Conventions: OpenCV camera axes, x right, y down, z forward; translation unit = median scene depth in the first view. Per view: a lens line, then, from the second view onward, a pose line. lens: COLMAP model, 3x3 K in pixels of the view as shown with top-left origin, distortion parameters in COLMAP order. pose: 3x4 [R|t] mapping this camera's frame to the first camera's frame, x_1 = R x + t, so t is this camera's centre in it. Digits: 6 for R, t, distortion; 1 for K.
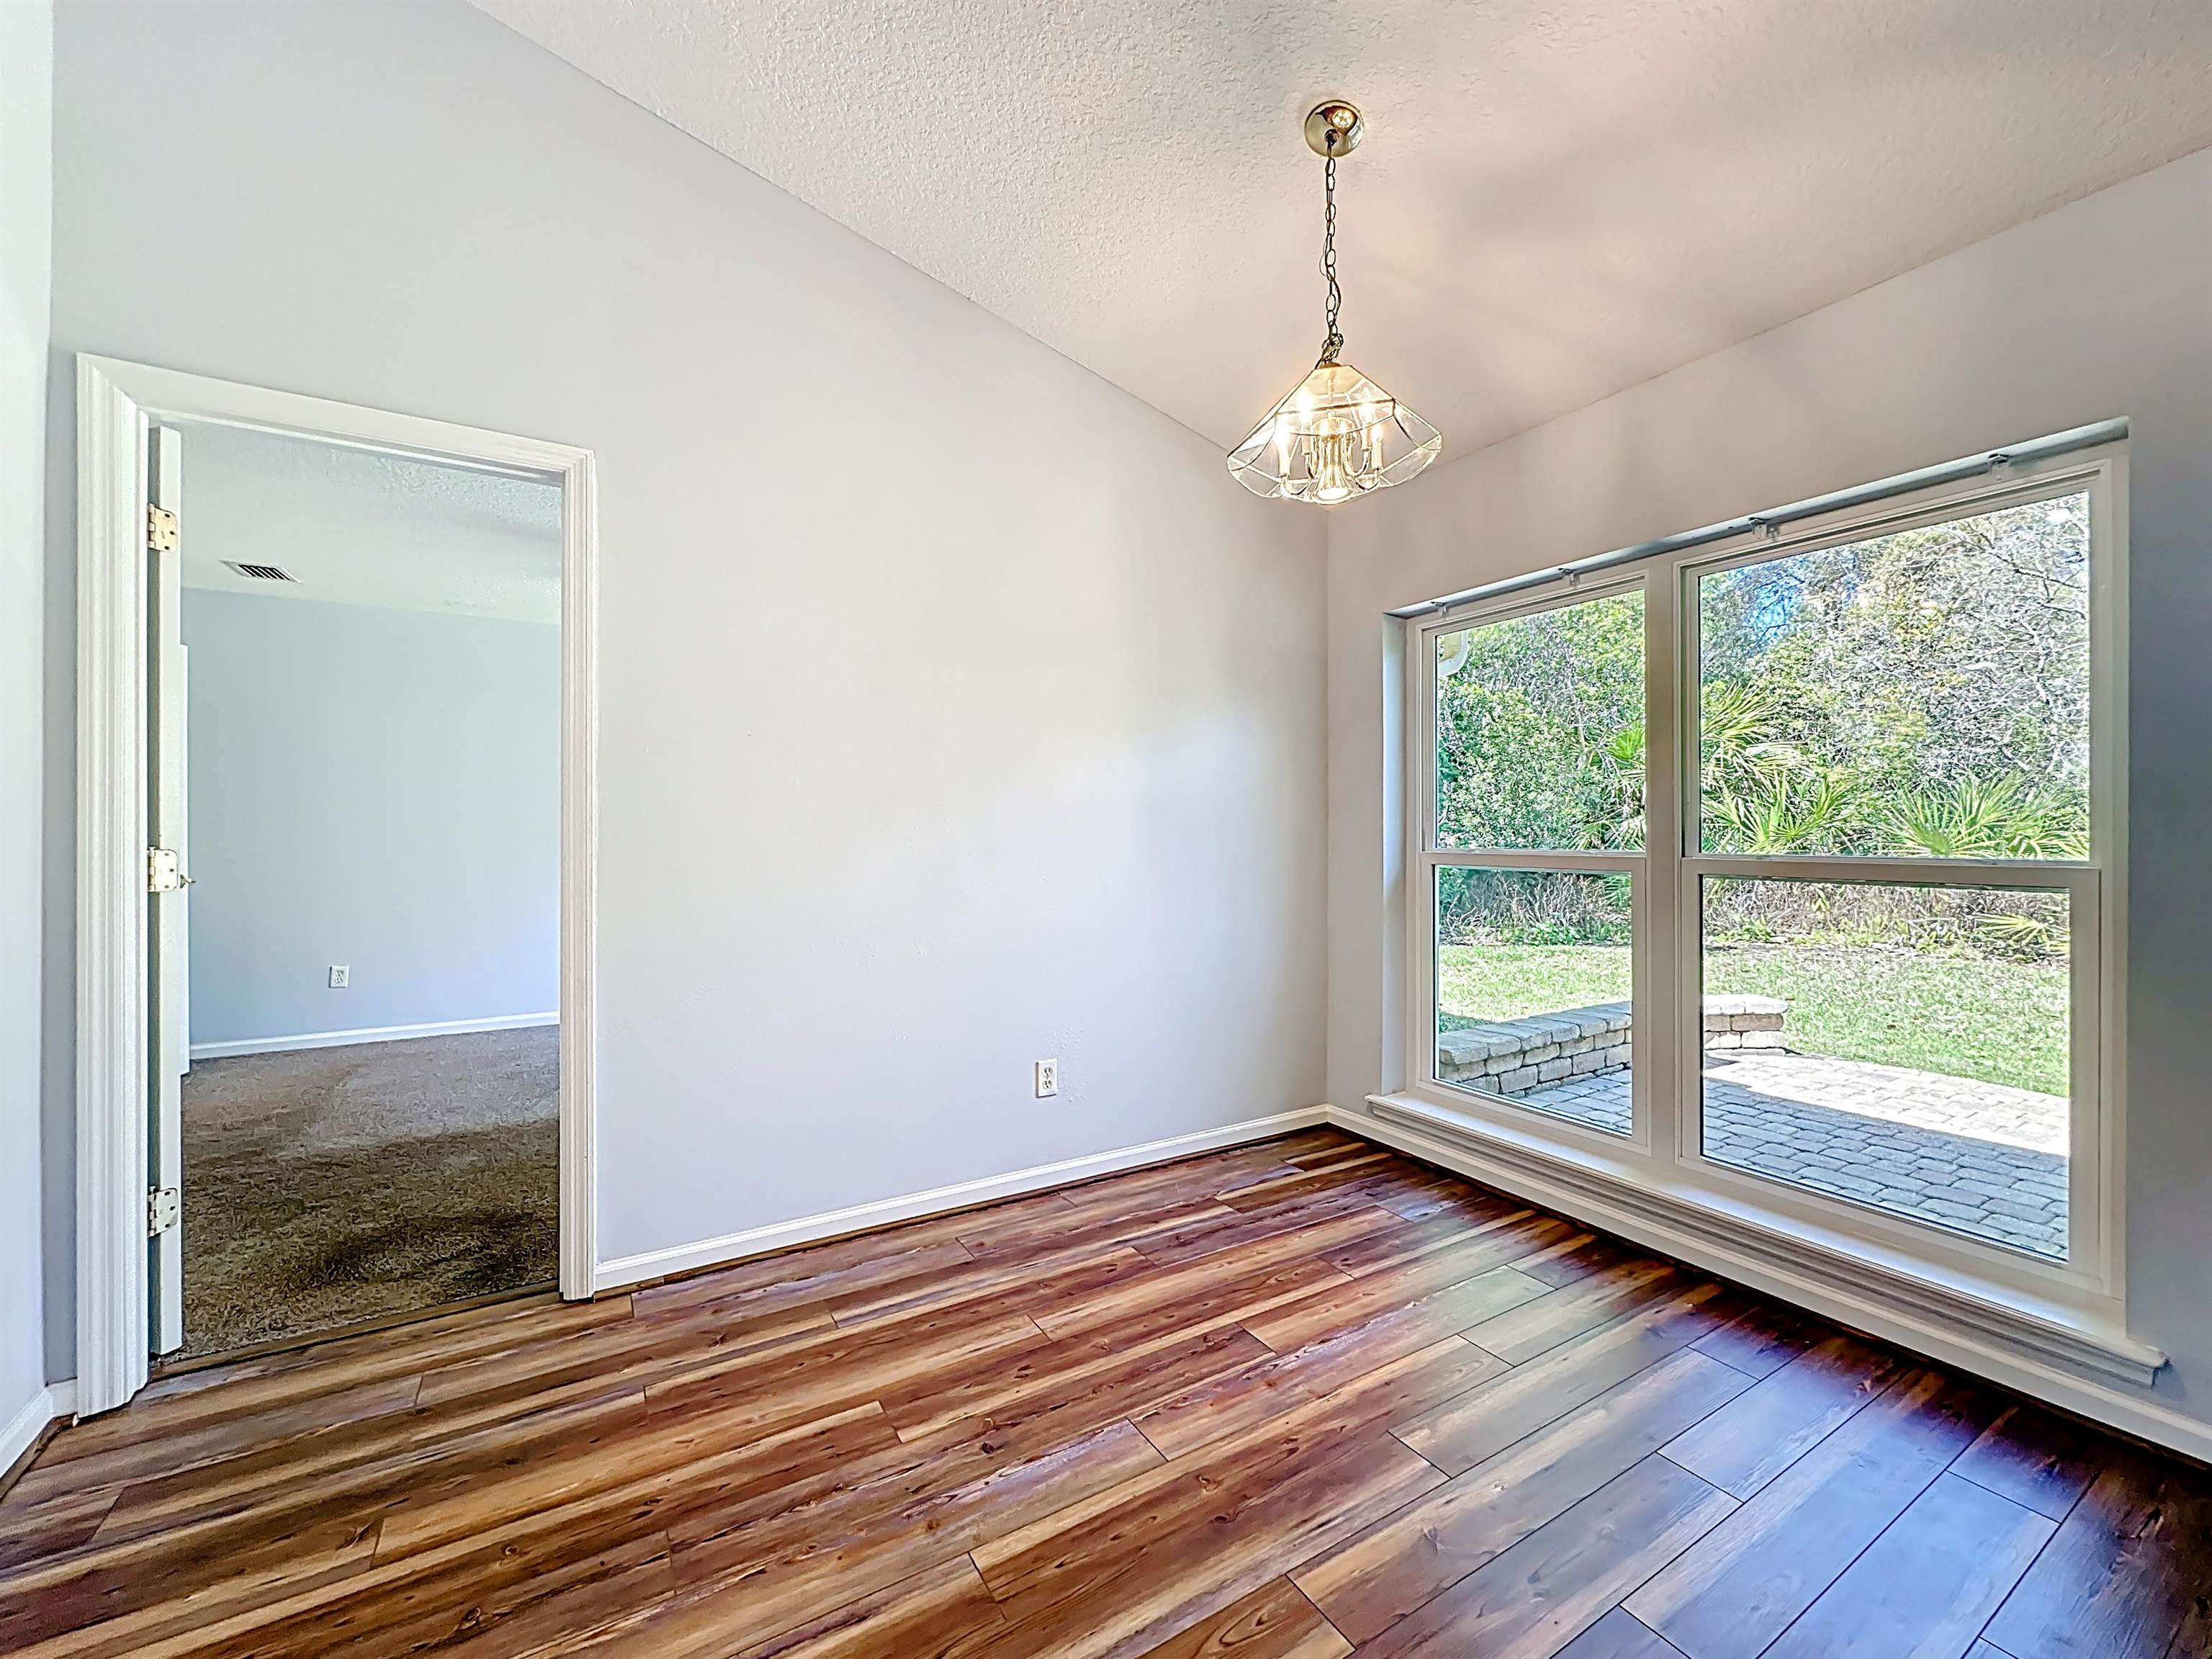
lens RADIAL K [[893.0, 0, 1100.1], [0, 893.0, 827.9], [0, 0, 1]] dist [-0.002319, -0.000029]
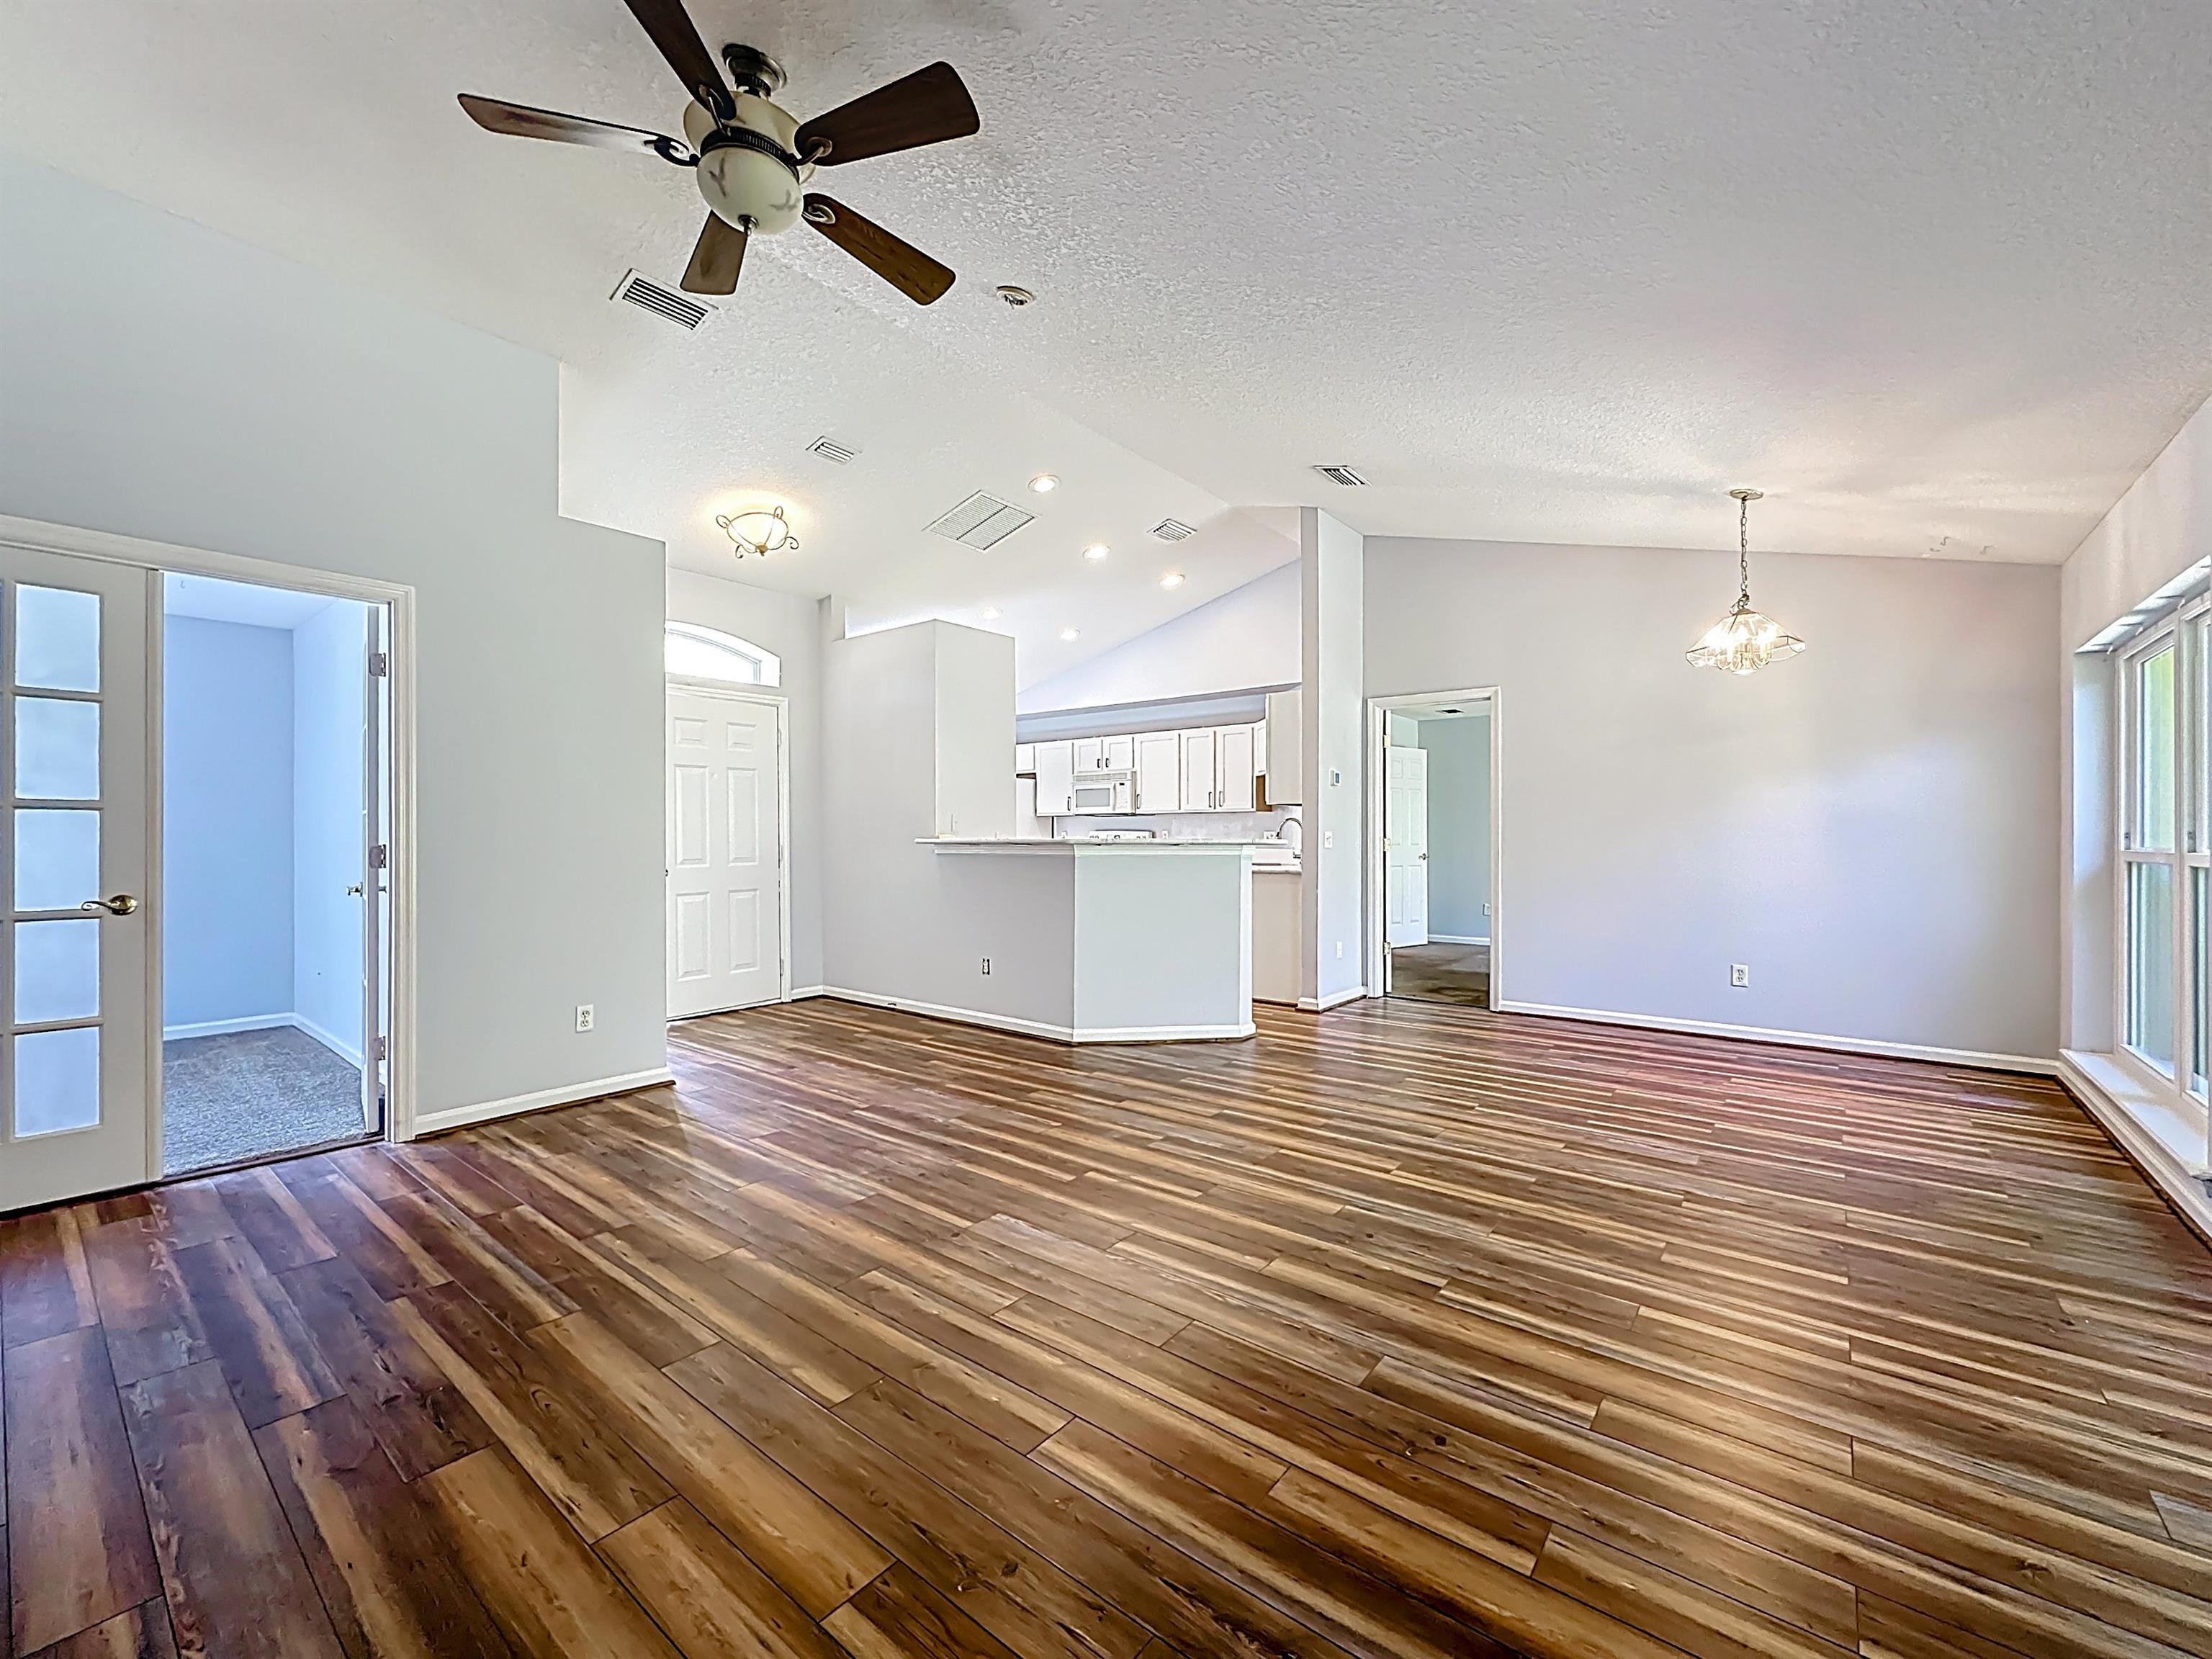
lens RADIAL K [[893.0, 0, 1100.1], [0, 893.0, 827.9], [0, 0, 1]] dist [-0.002319, -0.000029]
pose [[0.341545, -0.007380, -0.939837, 1.260128], [0.005589, 0.999967, -0.005821, -0.004864], [0.939849, -0.003265, 0.341575, -0.837612]]
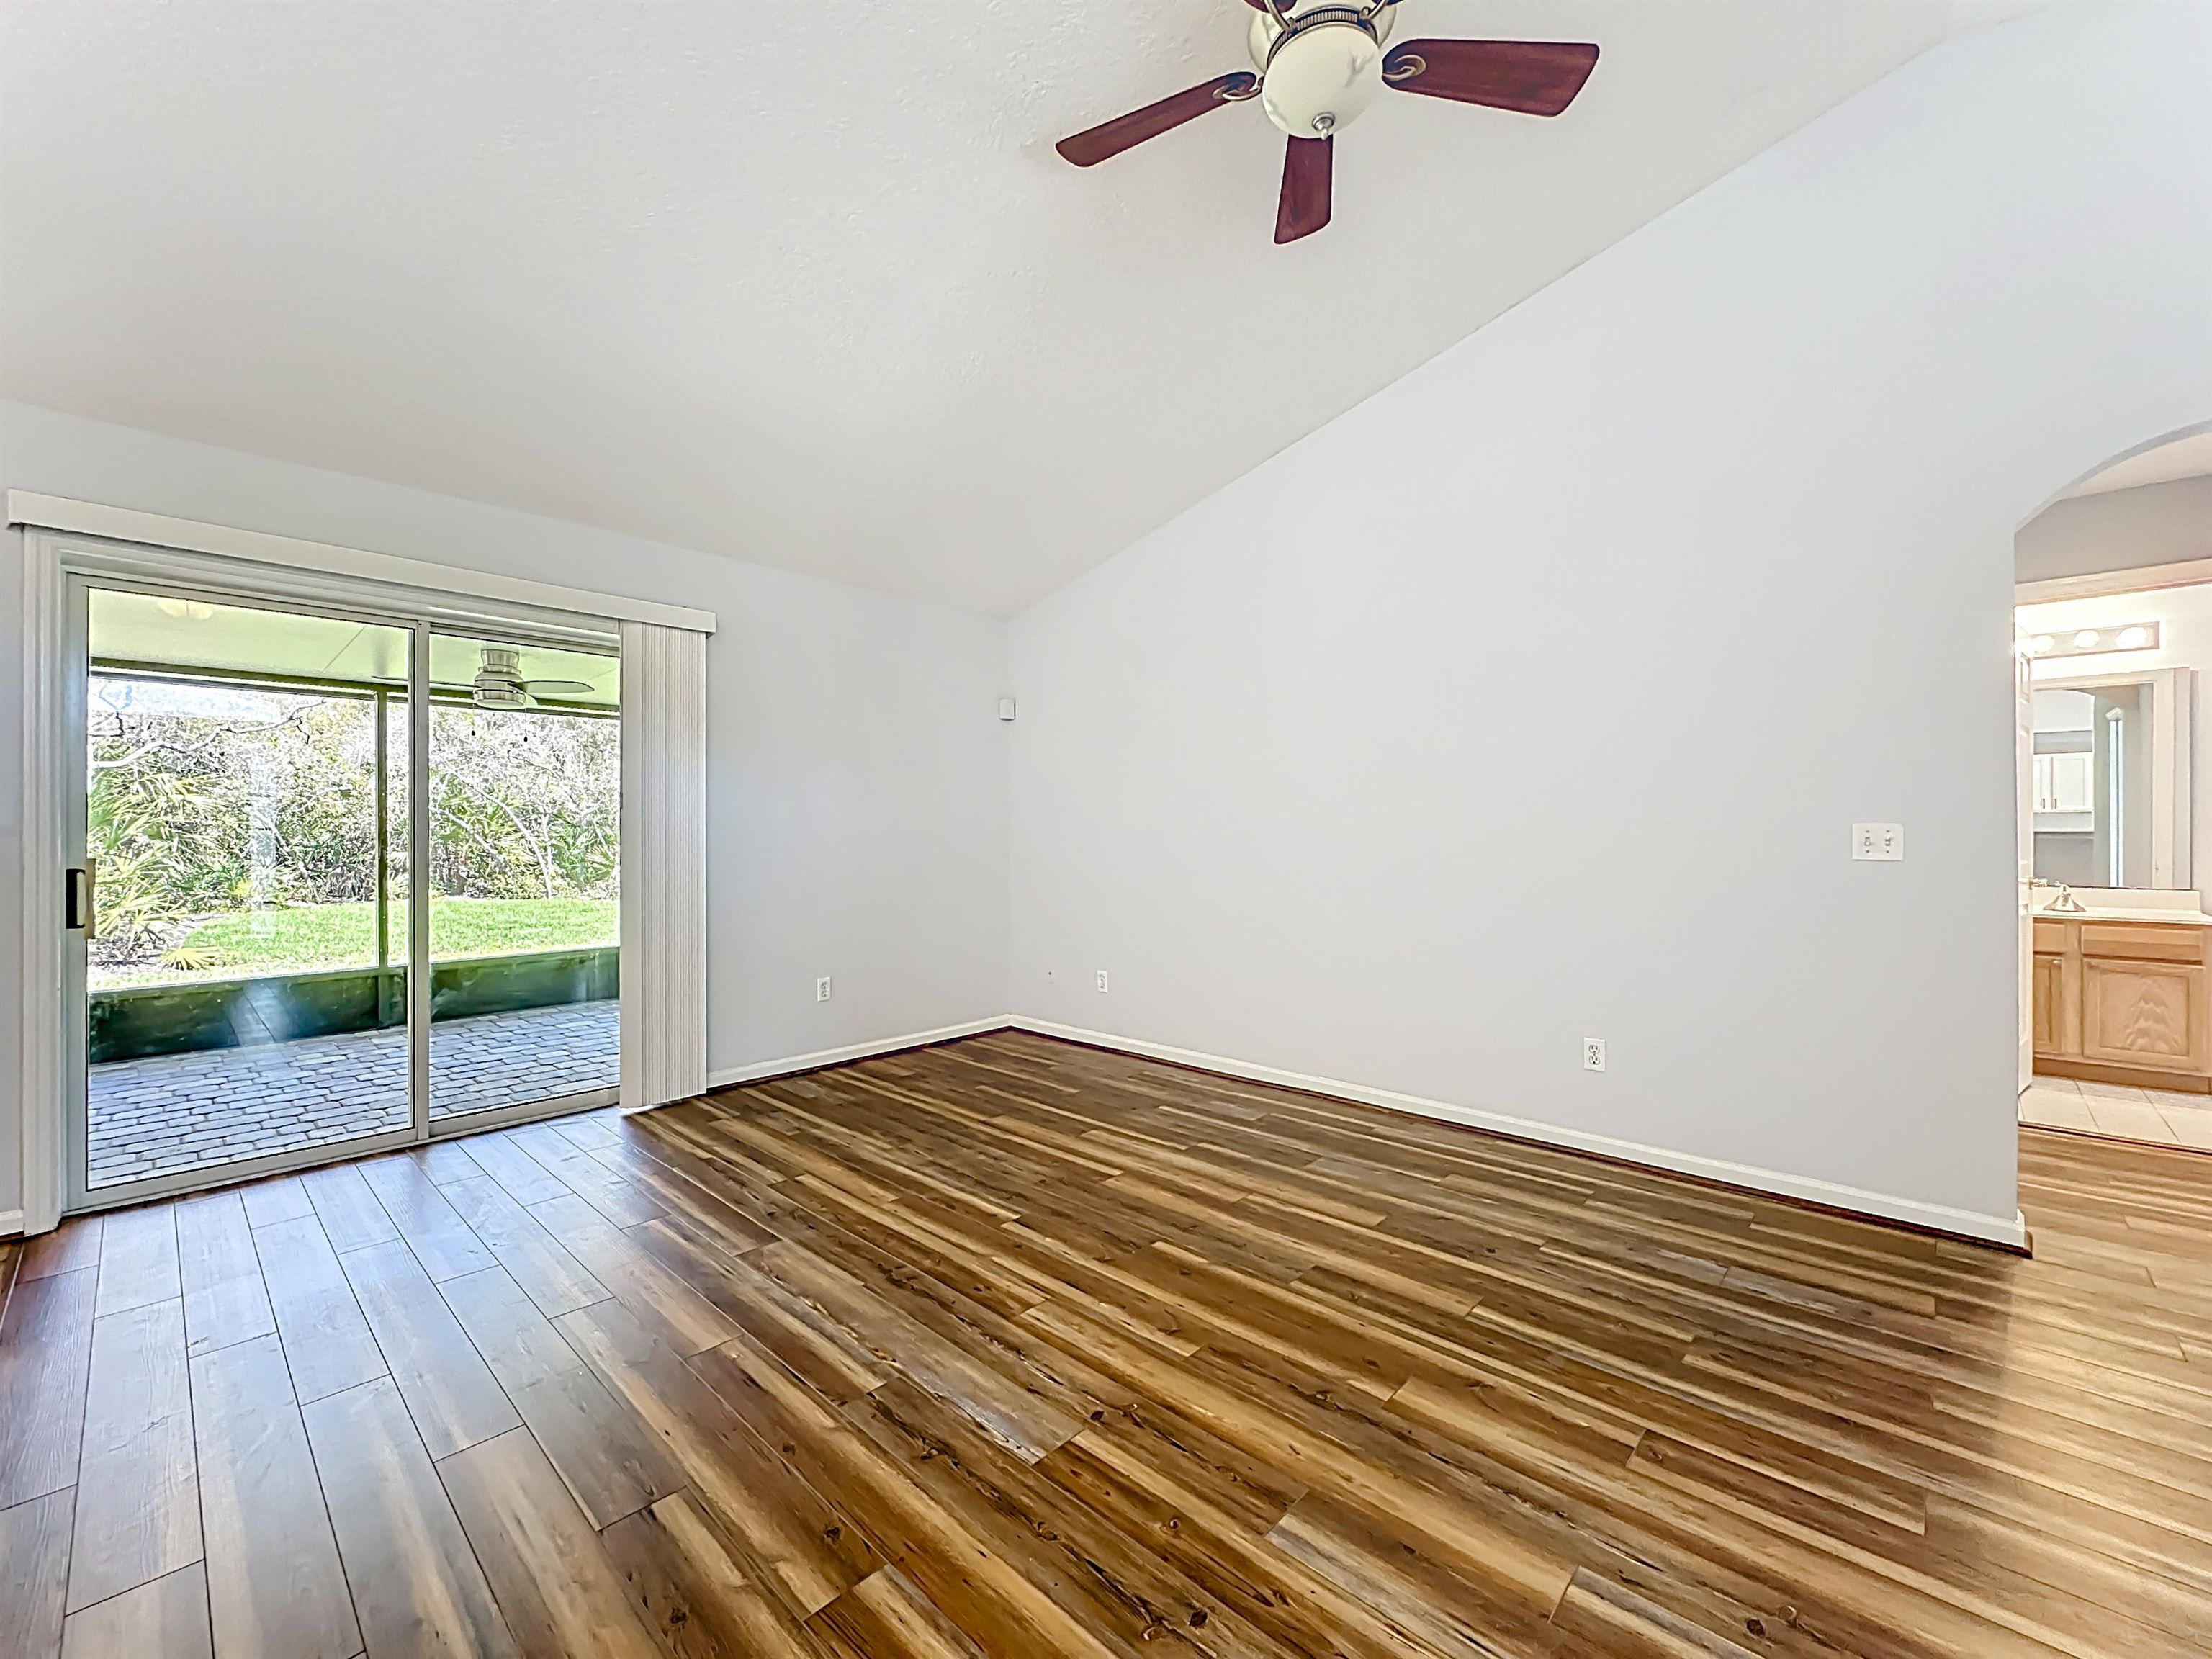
lens RADIAL K [[909.1, 0, 1107.3], [0, 909.1, 837.4], [0, 0, 1]] dist [-0.002131, 0.000020]
pose [[-0.276344, -0.003826, 0.961051, -0.410382], [0.003242, 0.999983, 0.004913, -0.006092], [-0.961053, 0.004473, -0.276326, -0.465934]]
